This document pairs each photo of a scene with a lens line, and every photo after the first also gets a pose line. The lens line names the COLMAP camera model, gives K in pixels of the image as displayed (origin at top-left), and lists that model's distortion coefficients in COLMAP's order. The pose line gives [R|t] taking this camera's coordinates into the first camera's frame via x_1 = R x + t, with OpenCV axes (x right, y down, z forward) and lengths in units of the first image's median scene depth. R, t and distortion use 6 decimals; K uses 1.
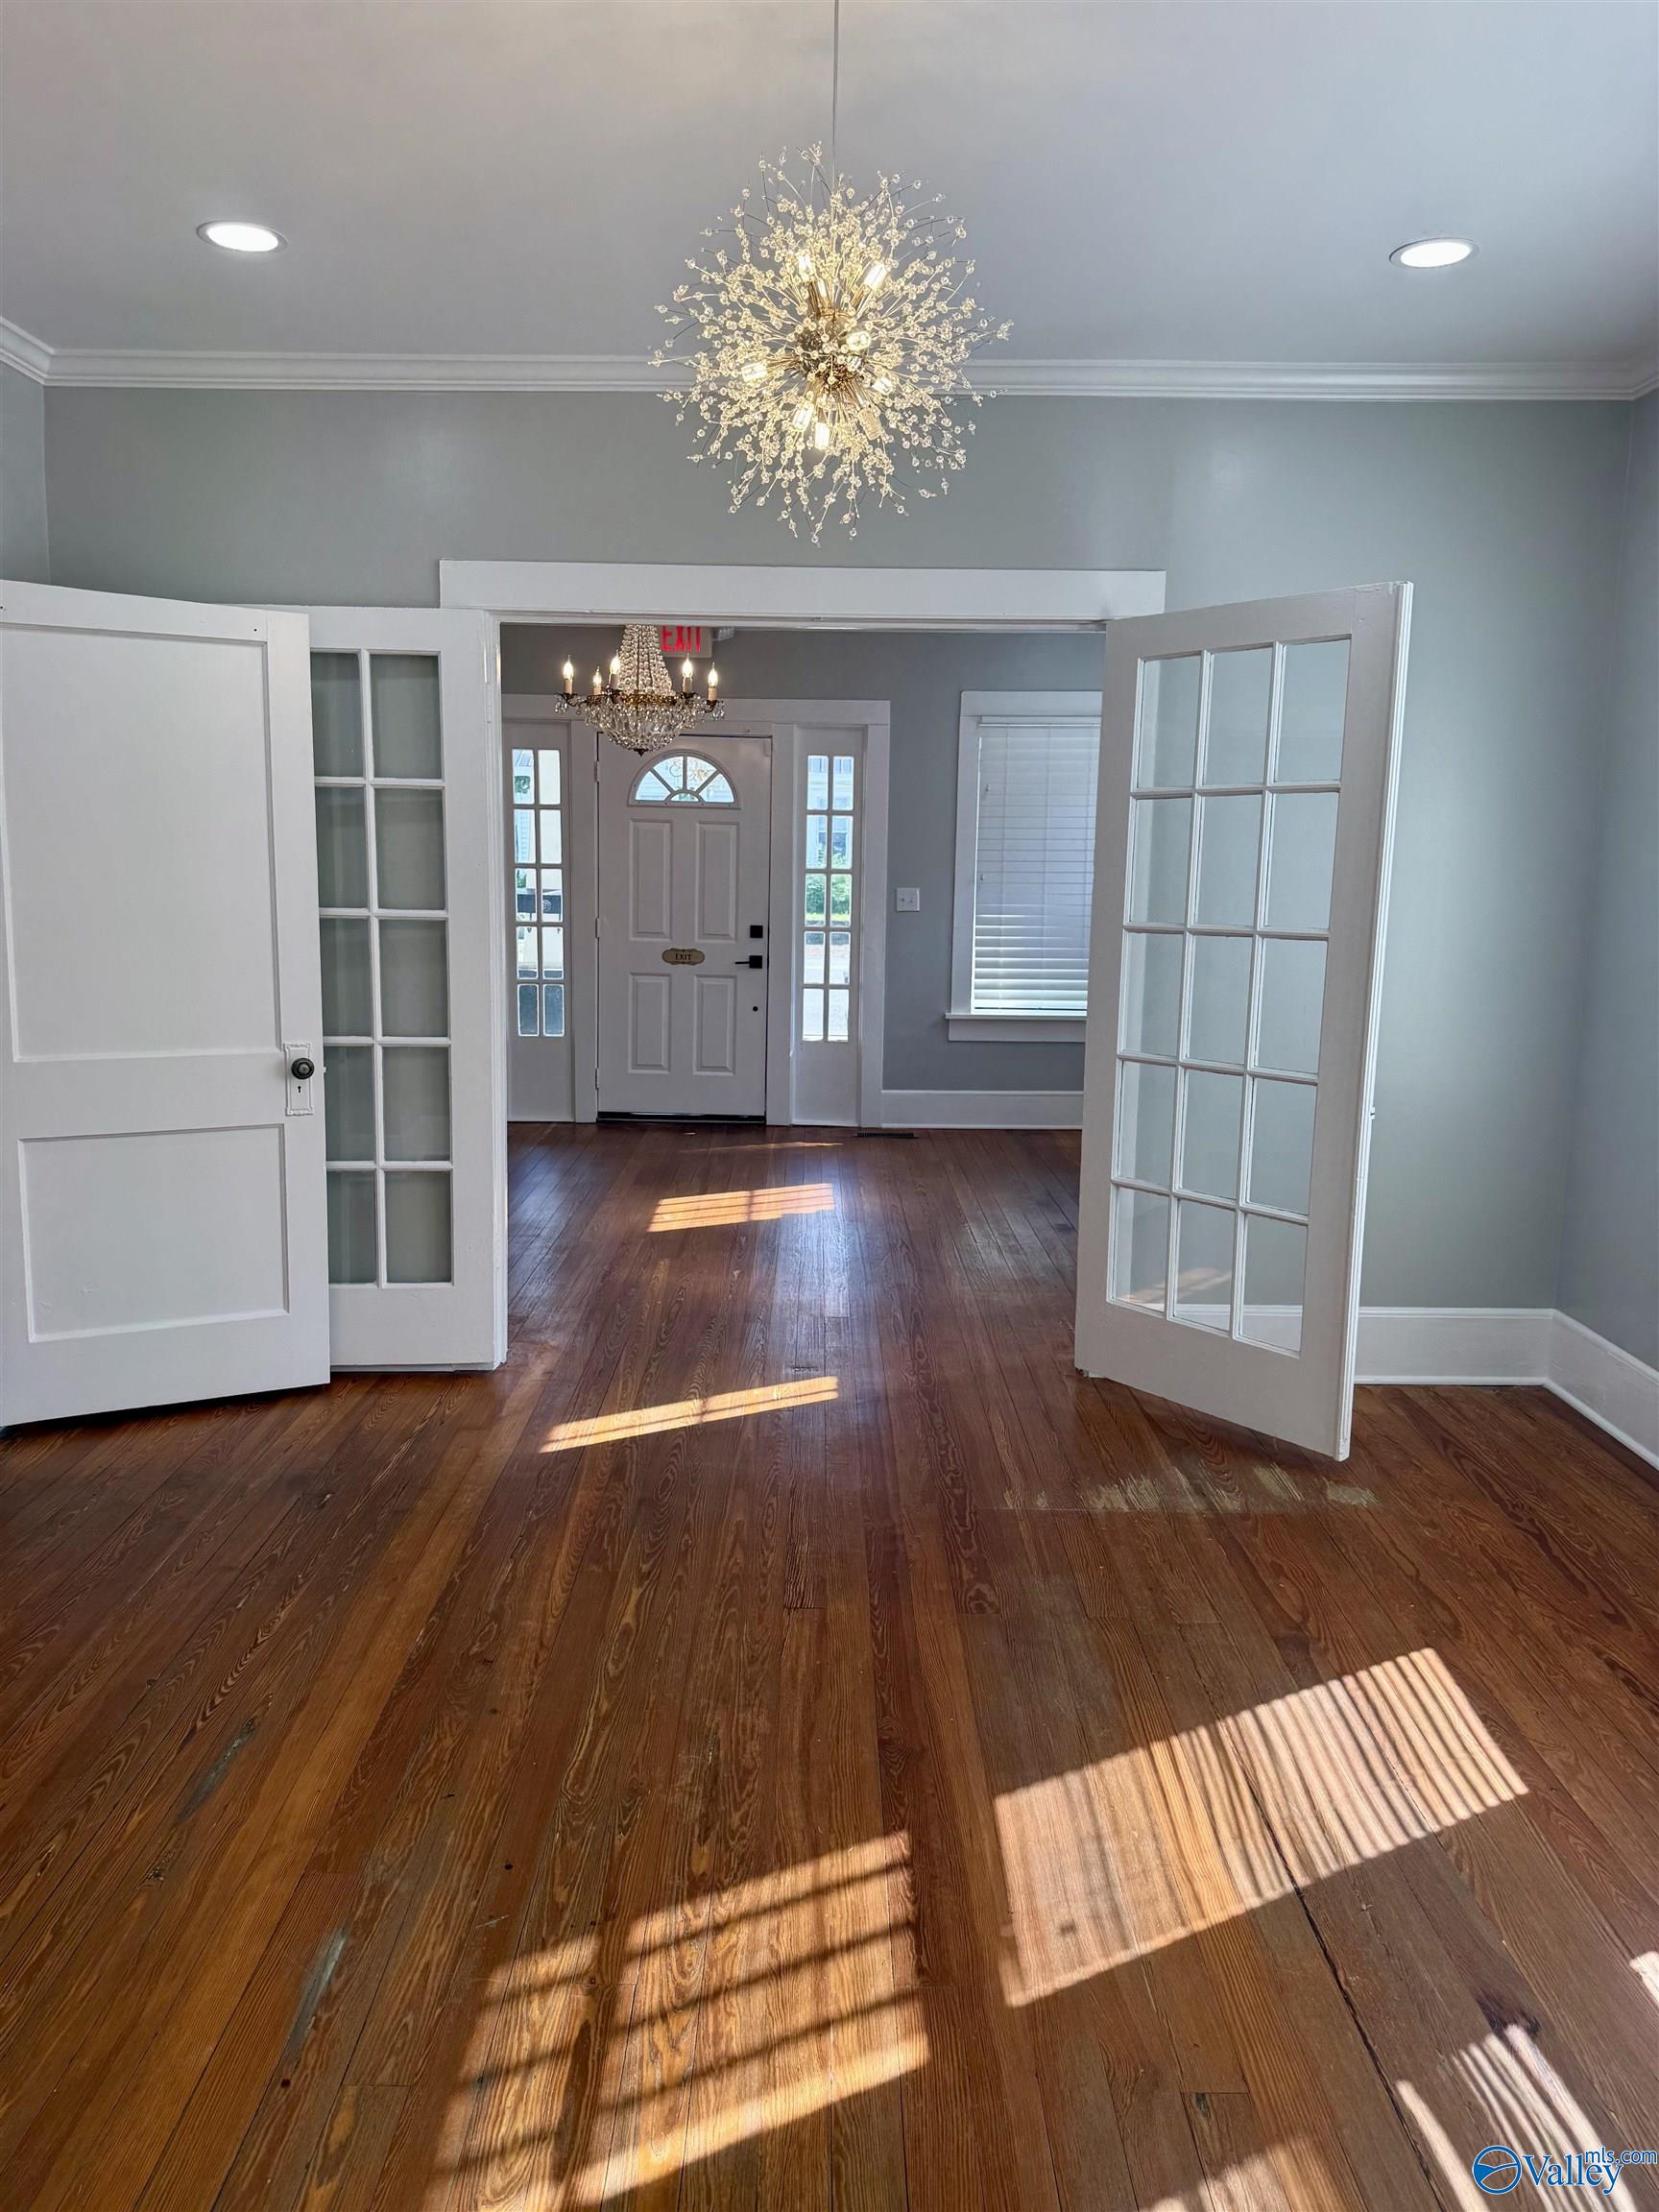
lens RADIAL K [[1563.2, 0, 822.6], [0, 1563.2, 1107.1], [0, 0, 1]] dist [0.041711, 0.001250]
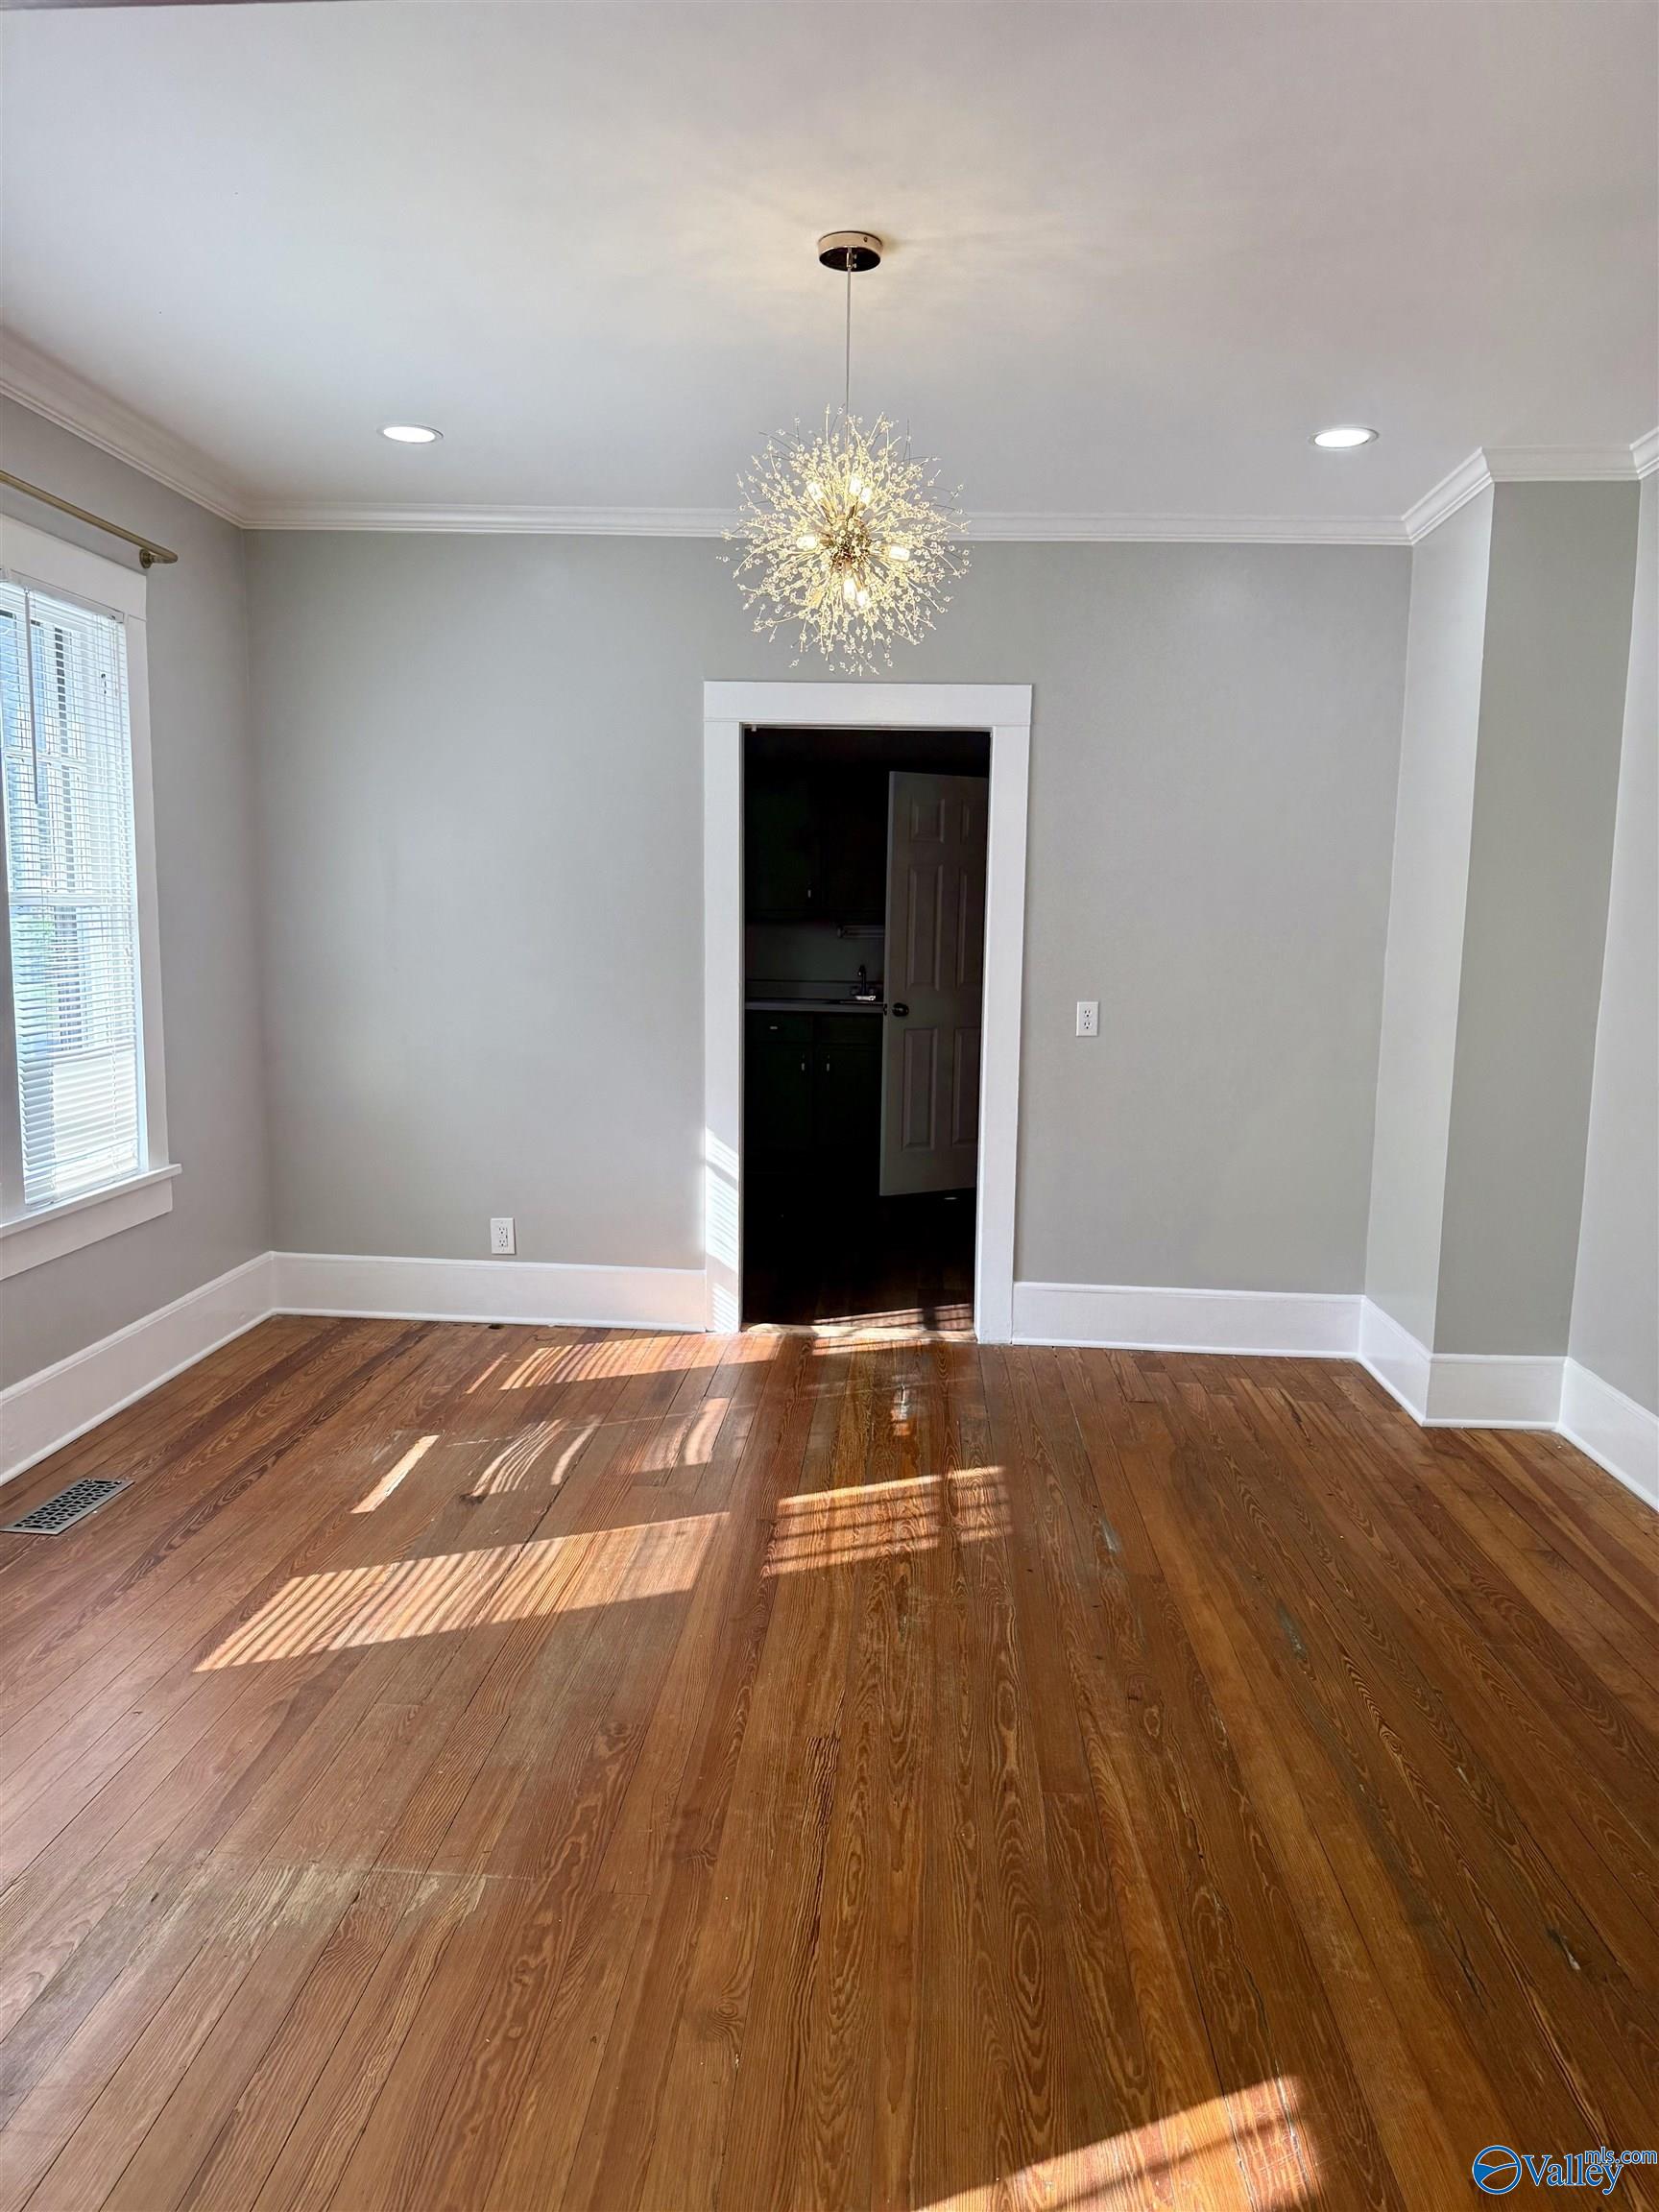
lens RADIAL K [[1593.6, 0, 858.3], [0, 1593.6, 1087.5], [0, 0, 1]] dist [0.005897, -0.000959]
pose [[-0.998770, -0.035173, 0.034957, -0.064984], [-0.024500, 0.962877, 0.268828, -0.340675], [-0.043115, 0.267641, -0.962554, 2.146737]]
